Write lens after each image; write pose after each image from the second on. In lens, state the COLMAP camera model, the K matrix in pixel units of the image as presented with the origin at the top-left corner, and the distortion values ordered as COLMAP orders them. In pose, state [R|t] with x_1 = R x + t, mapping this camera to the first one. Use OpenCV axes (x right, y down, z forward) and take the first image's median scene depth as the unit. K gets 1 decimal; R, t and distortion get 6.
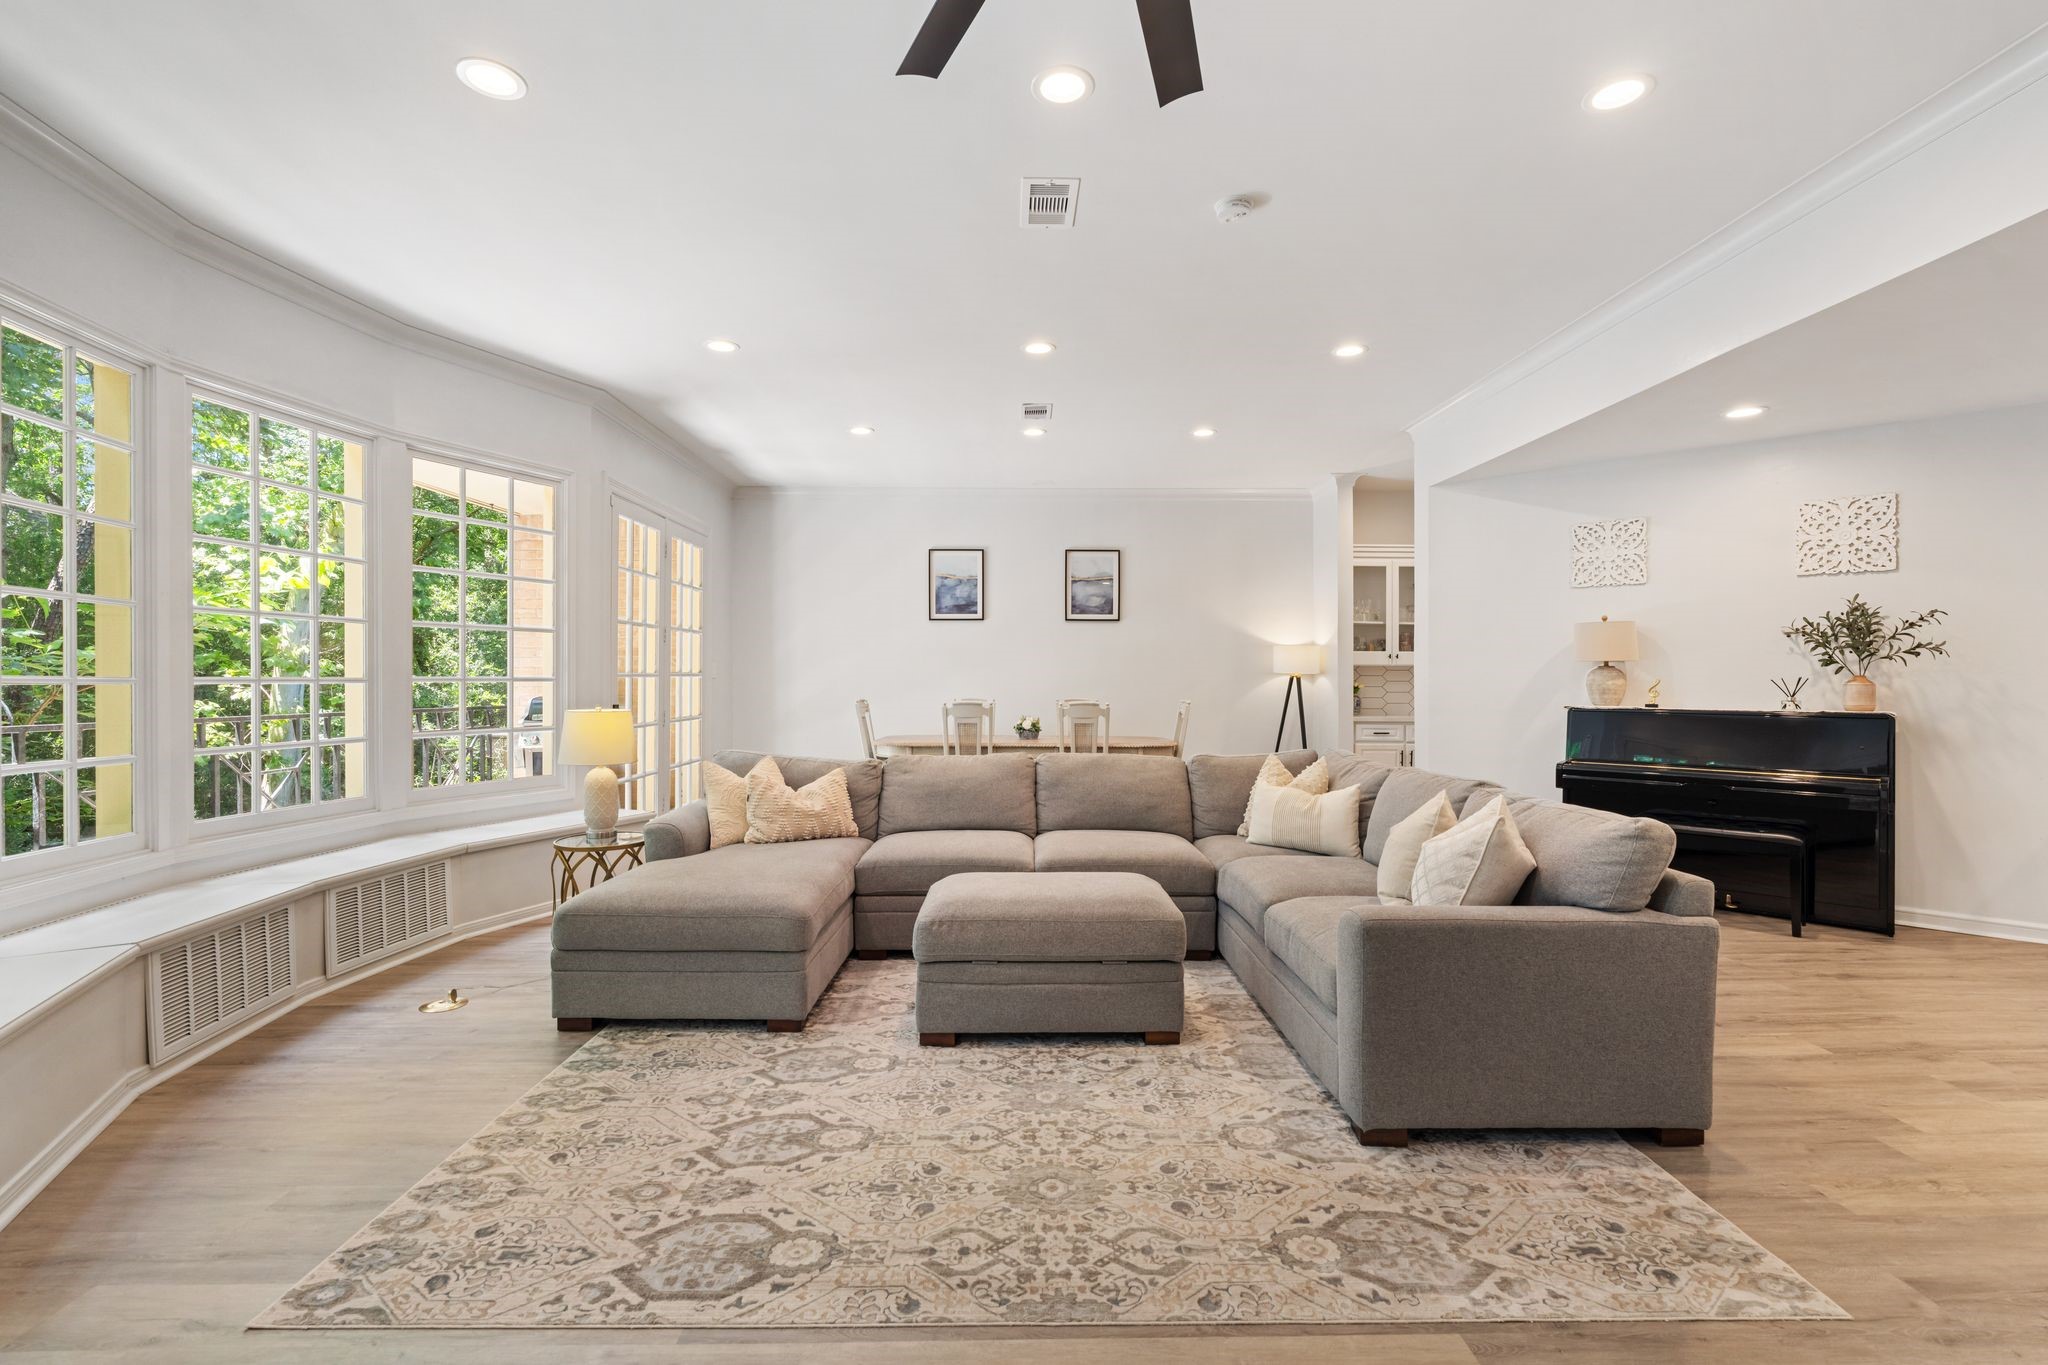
lens RADIAL K [[919.9, 0, 1024.1], [0, 919.9, 676.6], [0, 0, 1]] dist [-0.003009, 0.000124]
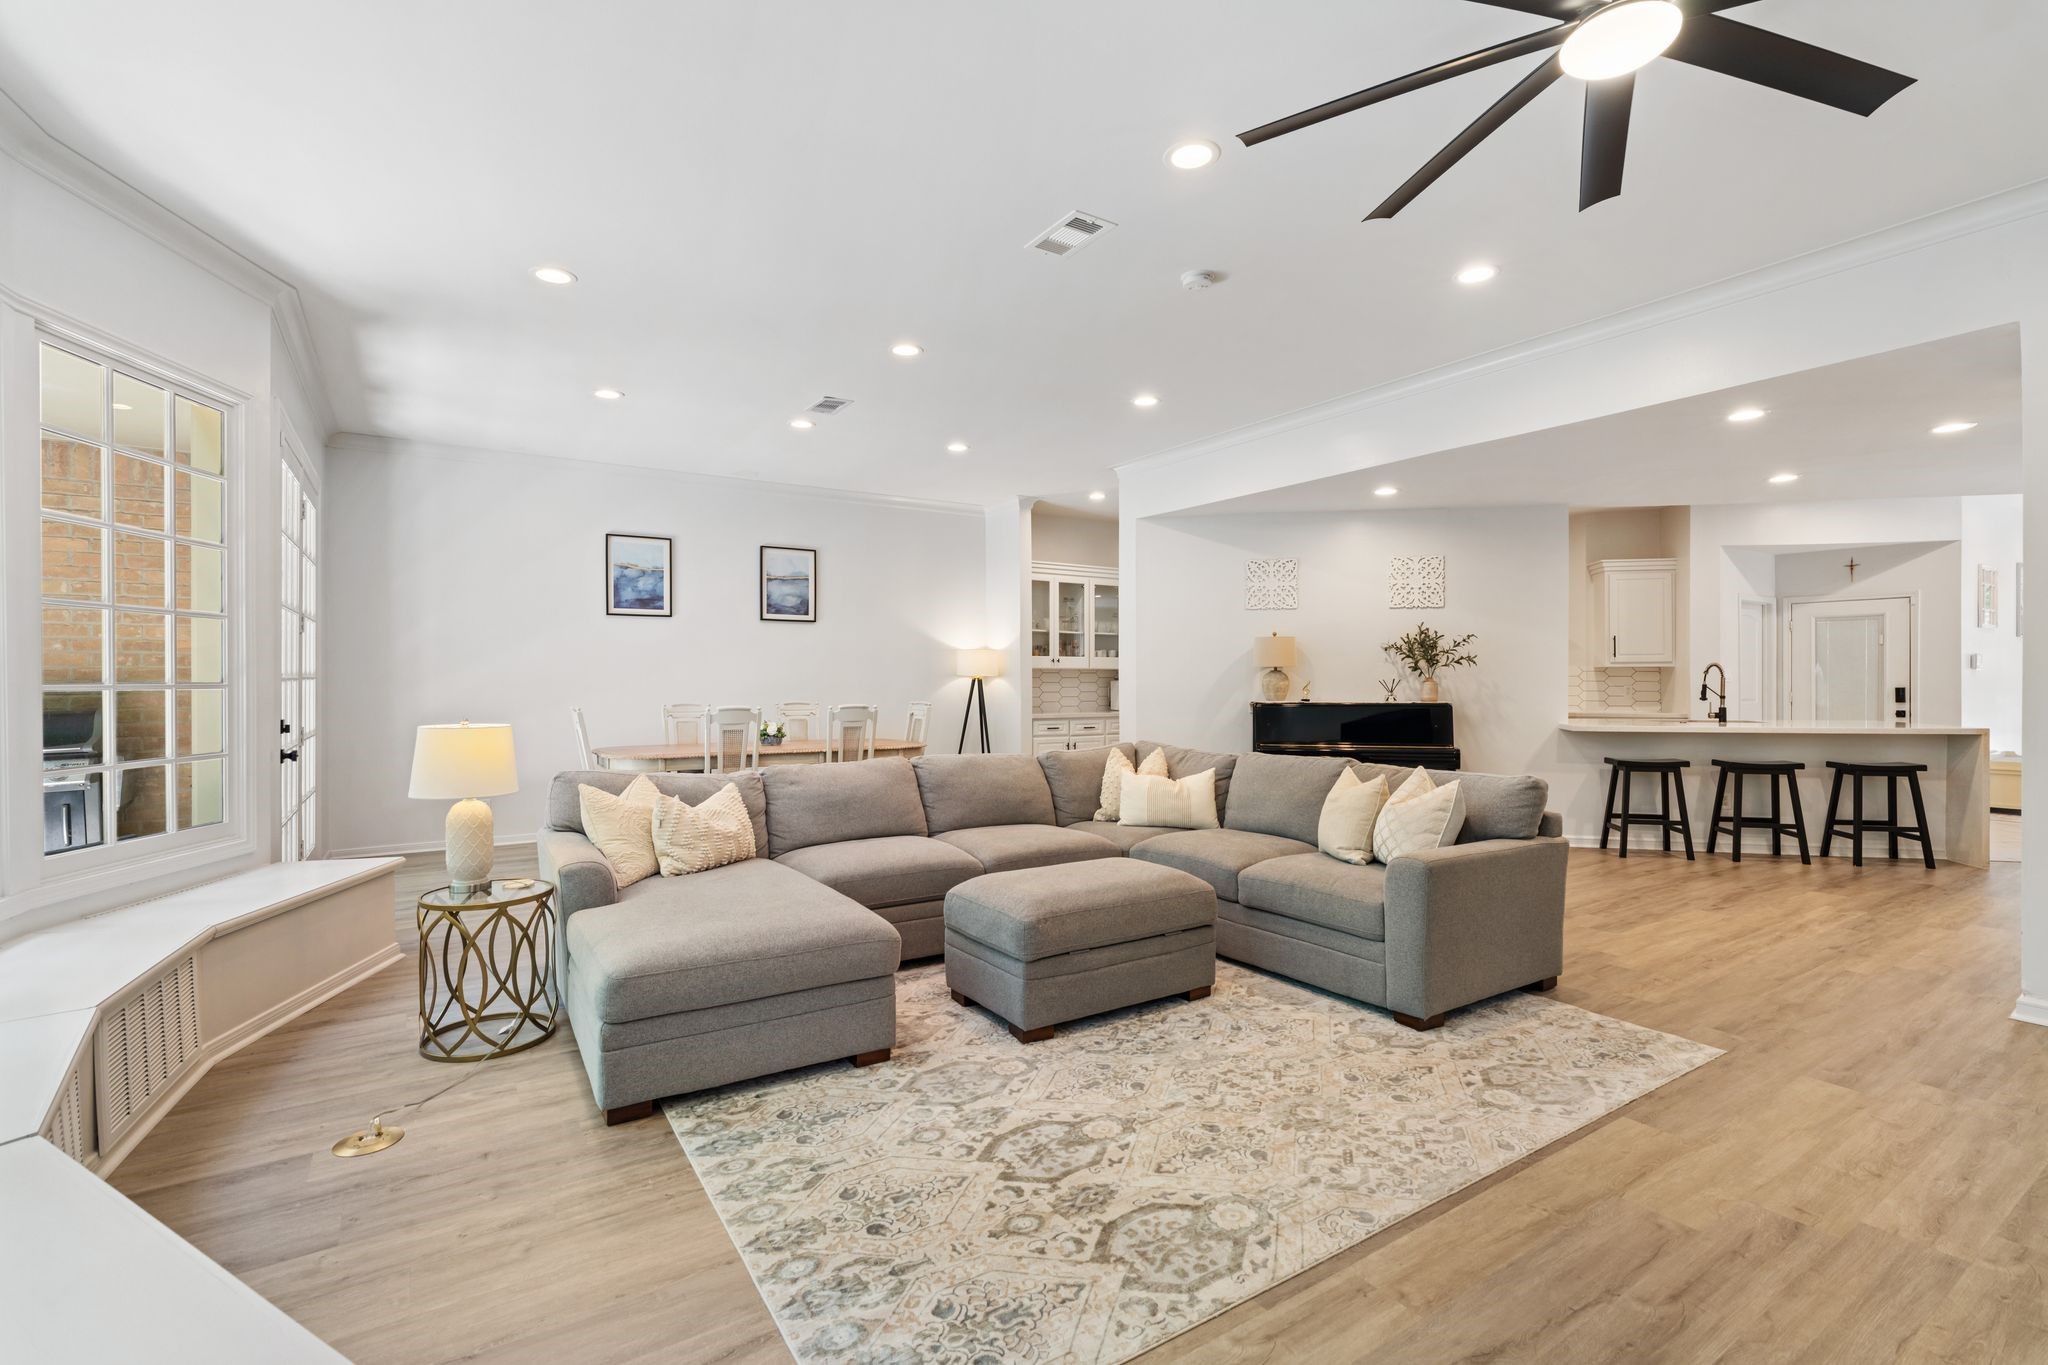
lens RADIAL K [[922.7, 0, 1024.0], [0, 922.7, 682.5], [0, 0, 1]] dist [-0.002381, 0.000074]
pose [[0.847554, -0.004579, 0.530690, -0.430887], [0.001754, 0.999981, 0.005826, -0.003034], [-0.530707, -0.004007, 0.847546, 0.089584]]
